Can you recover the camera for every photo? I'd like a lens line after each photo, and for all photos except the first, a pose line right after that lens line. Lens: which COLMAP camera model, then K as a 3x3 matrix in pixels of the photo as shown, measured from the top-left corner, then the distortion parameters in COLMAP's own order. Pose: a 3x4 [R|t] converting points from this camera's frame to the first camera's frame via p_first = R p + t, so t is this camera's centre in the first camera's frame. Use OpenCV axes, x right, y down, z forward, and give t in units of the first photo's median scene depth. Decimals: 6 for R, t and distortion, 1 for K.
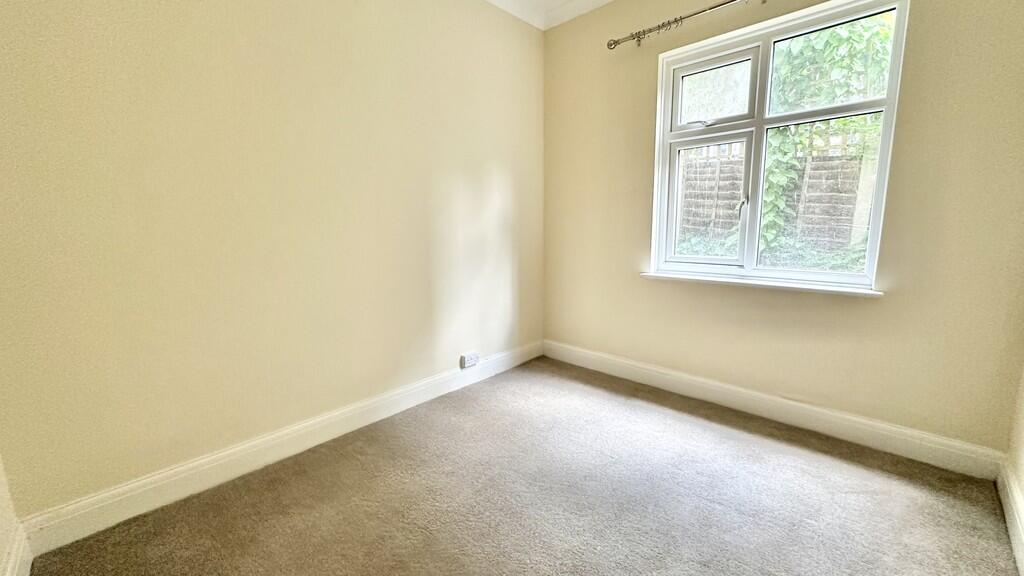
lens RADIAL K [[405.3, 0, 509.9], [0, 405.3, 288.1], [0, 0, 1]] dist [-0.009392, 0.000396]
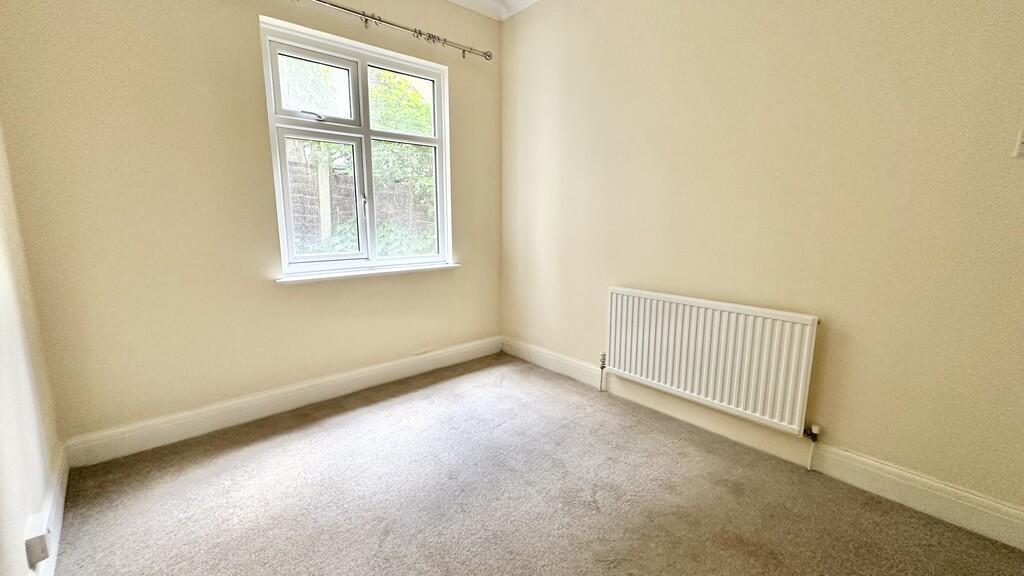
lens RADIAL K [[405.3, 0, 509.9], [0, 405.3, 288.1], [0, 0, 1]] dist [-0.009392, 0.000396]
pose [[0.067409, -0.155551, 0.985525, -0.544652], [0.151655, 0.977892, 0.143973, -0.080503], [-0.986132, 0.139754, 0.089509, 0.552656]]
